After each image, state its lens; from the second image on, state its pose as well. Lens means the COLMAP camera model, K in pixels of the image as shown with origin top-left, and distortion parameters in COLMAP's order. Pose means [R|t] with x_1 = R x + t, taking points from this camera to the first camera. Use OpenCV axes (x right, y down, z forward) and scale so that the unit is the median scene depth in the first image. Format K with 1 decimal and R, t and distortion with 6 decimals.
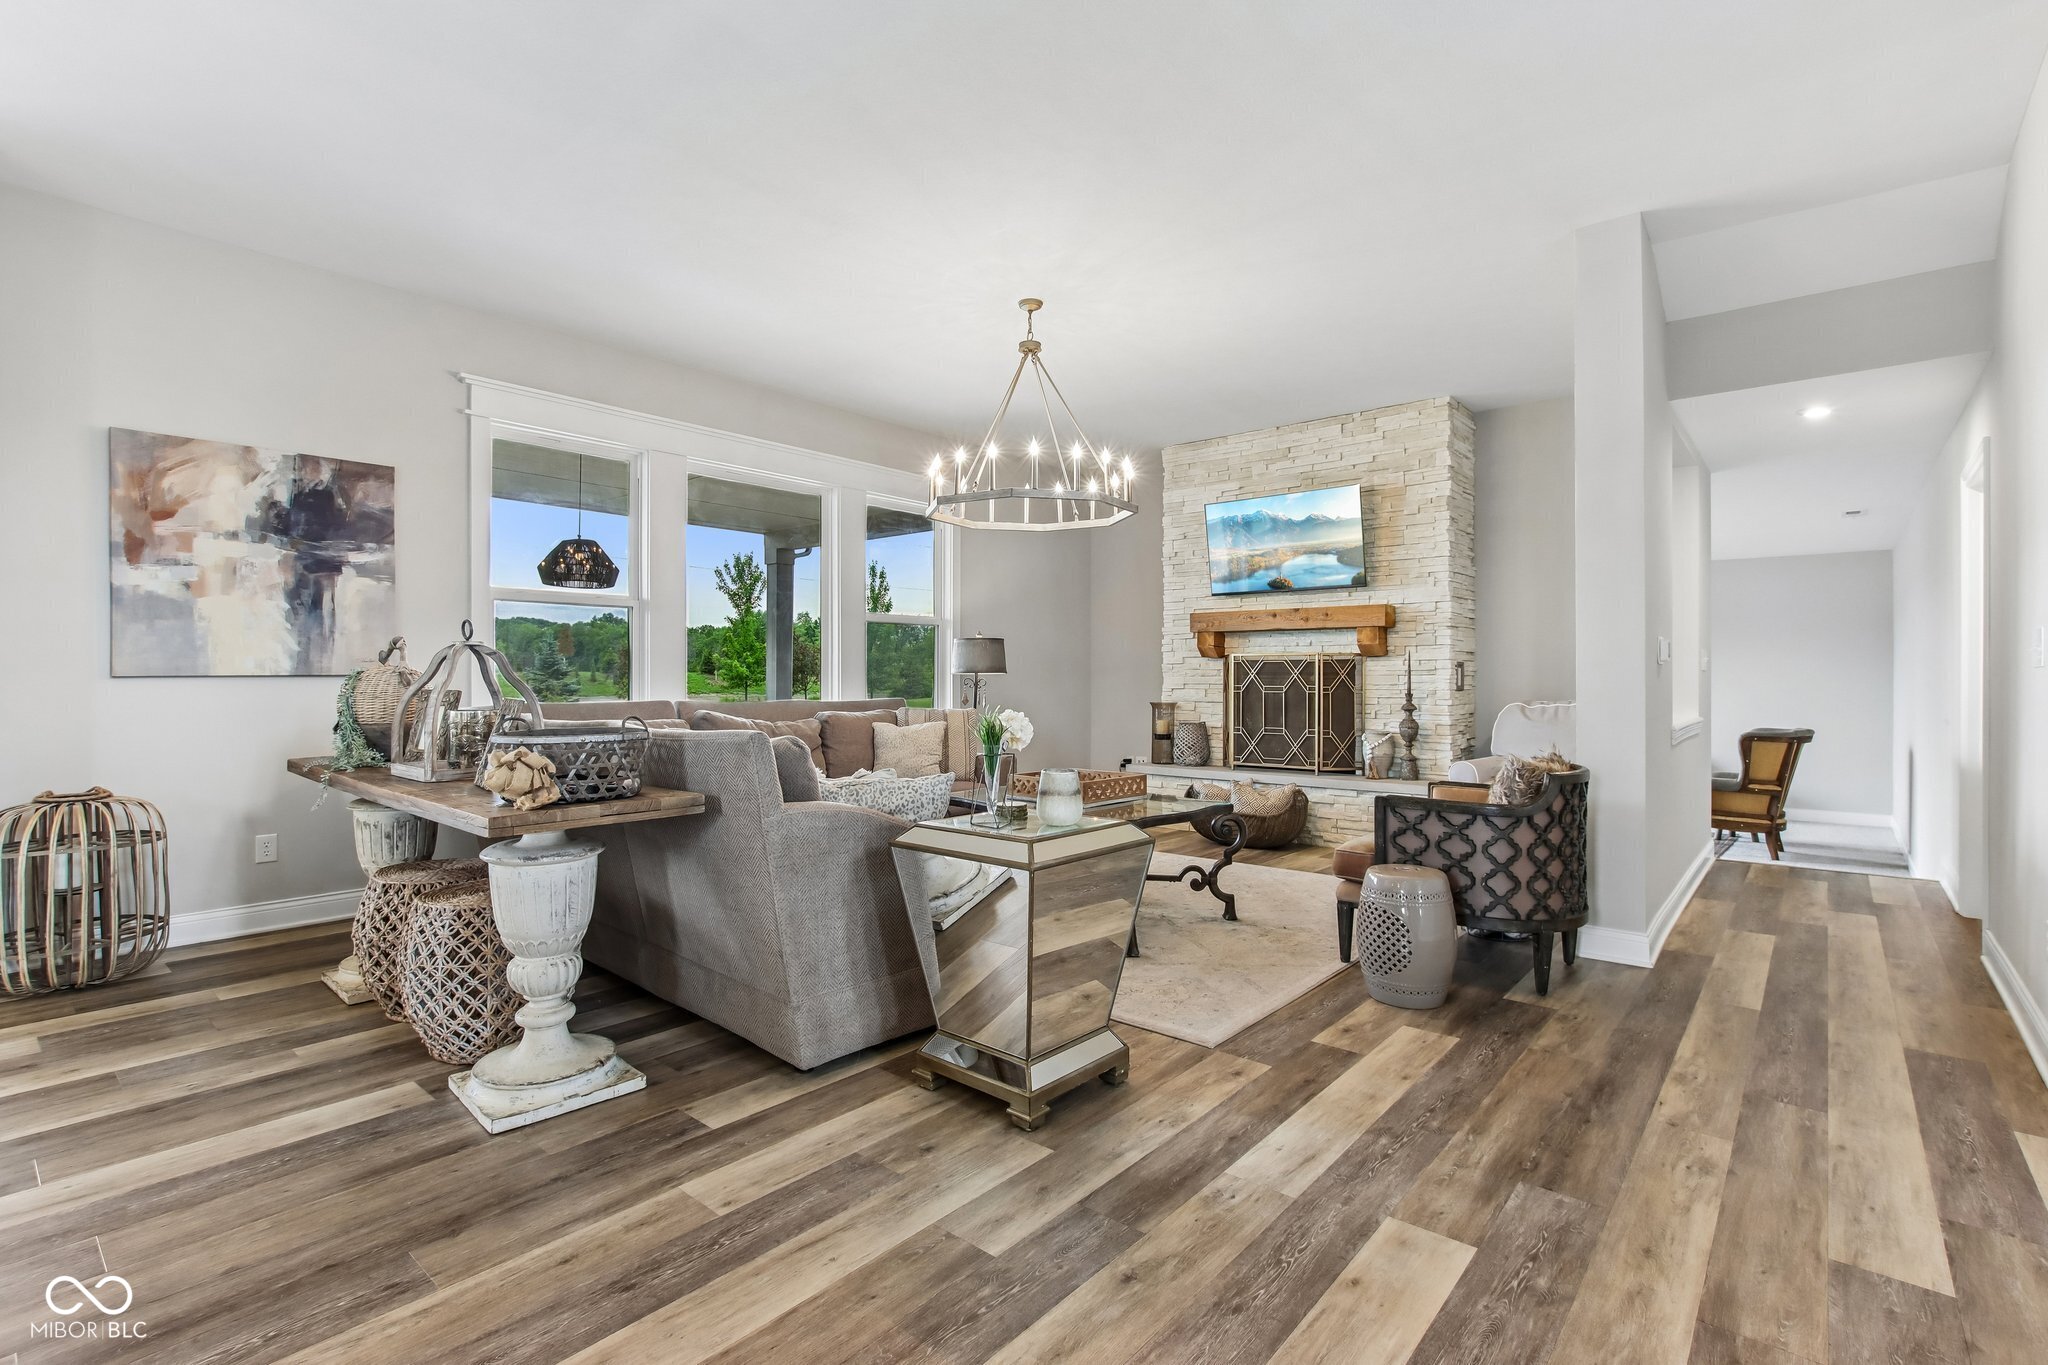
lens RADIAL K [[944.0, 0, 1022.4], [0, 944.0, 679.7], [0, 0, 1]] dist [-0.012375, -0.000110]
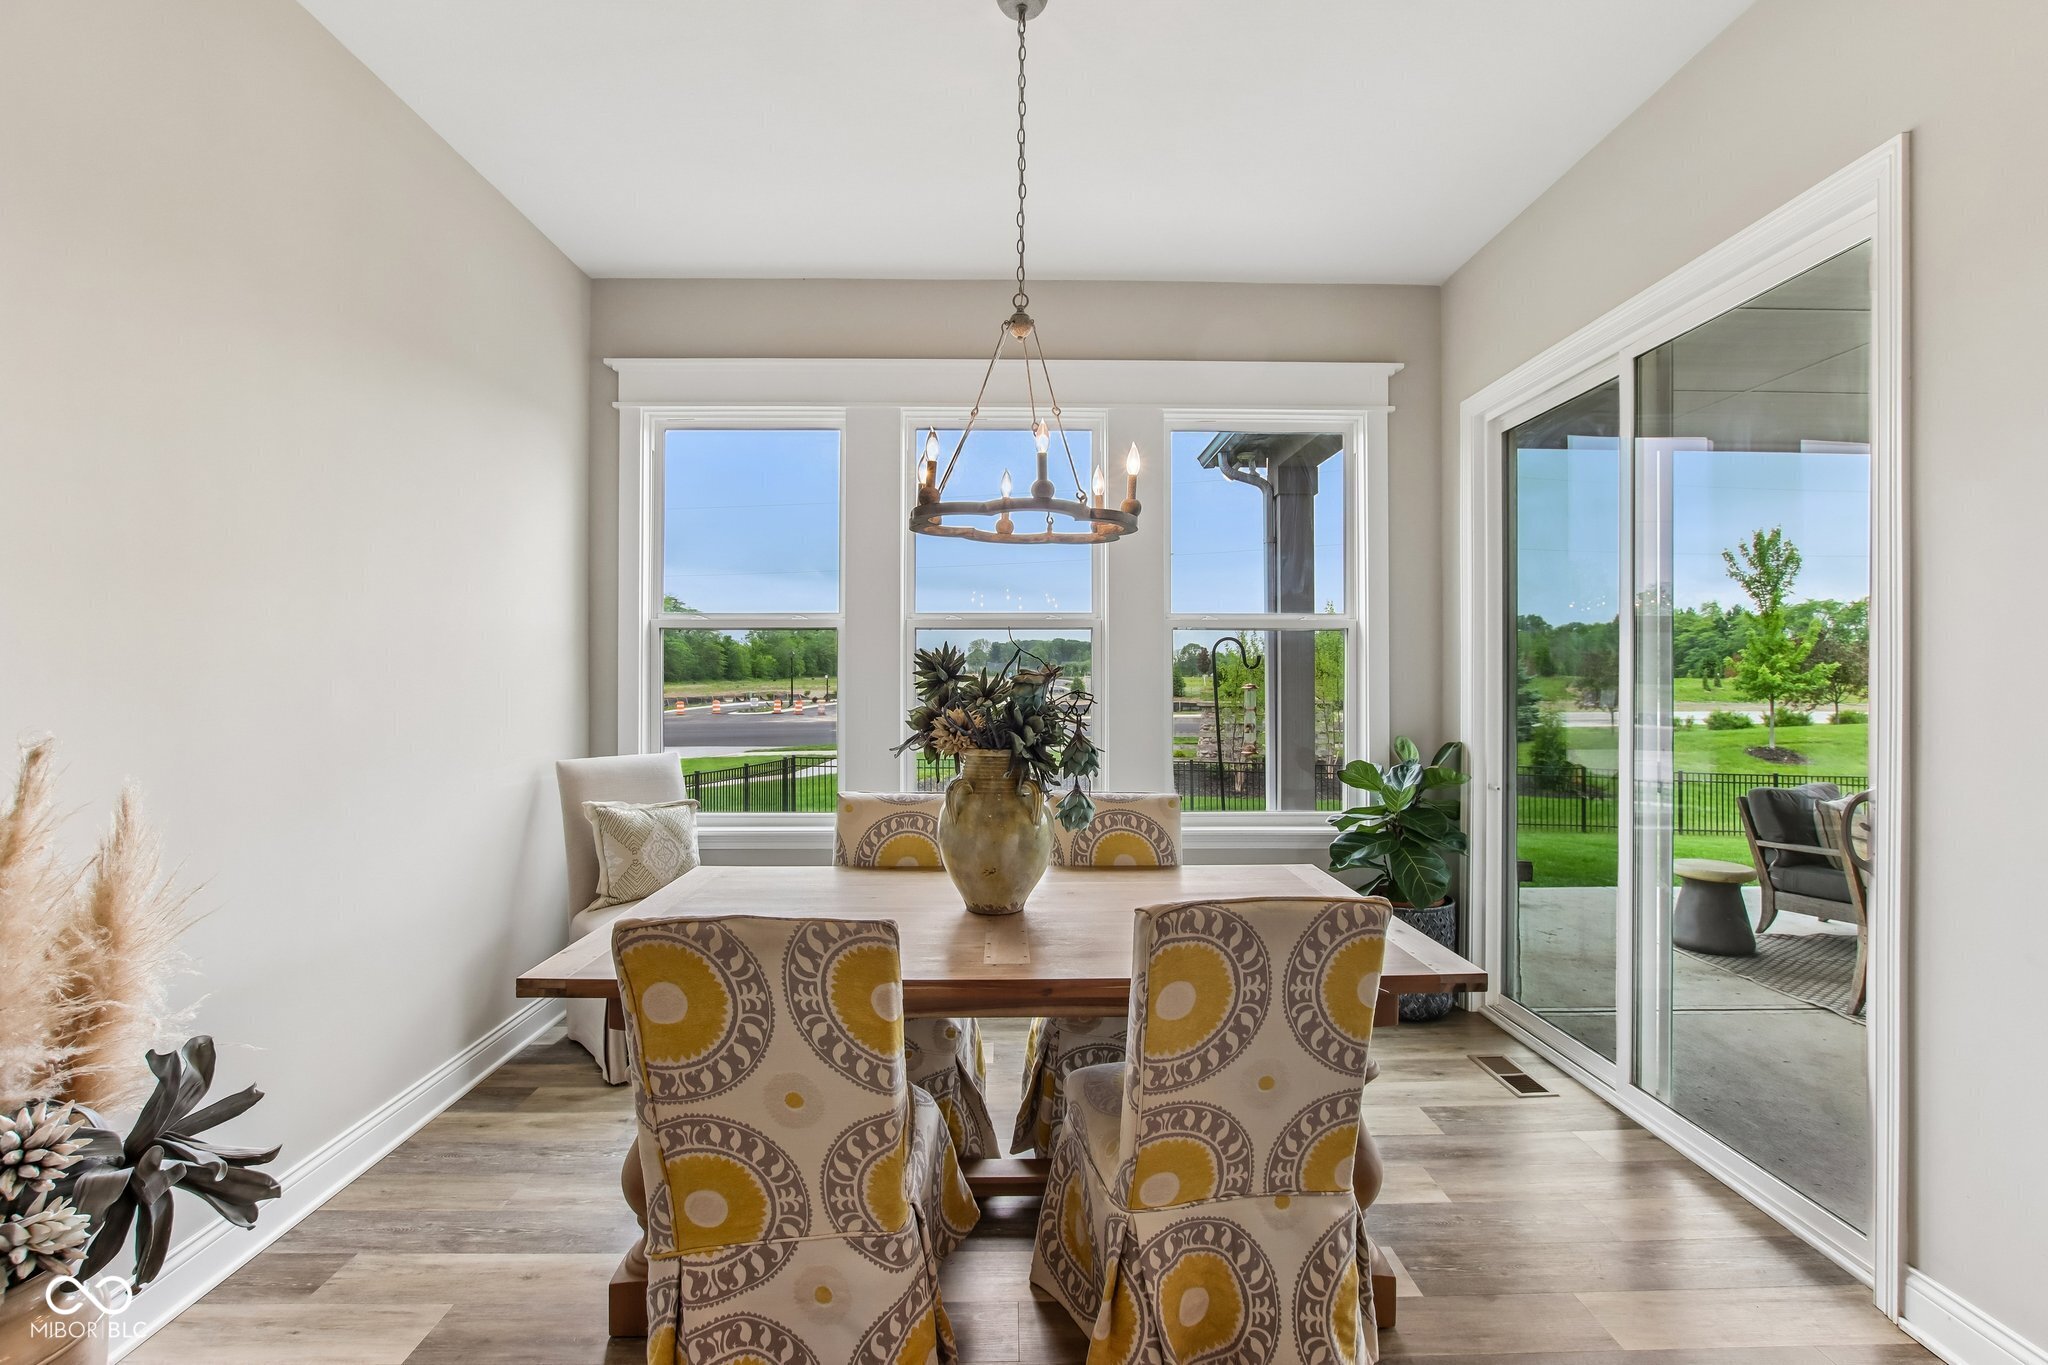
lens RADIAL K [[940.7, 0, 1029.7], [0, 940.7, 668.4], [0, 0, 1]] dist [-0.003379, 0.000263]
pose [[0.666404, -0.007915, -0.745548, -0.989906], [-0.002491, 0.999914, -0.012842, -0.049719], [0.745586, 0.010415, 0.666328, 0.199479]]
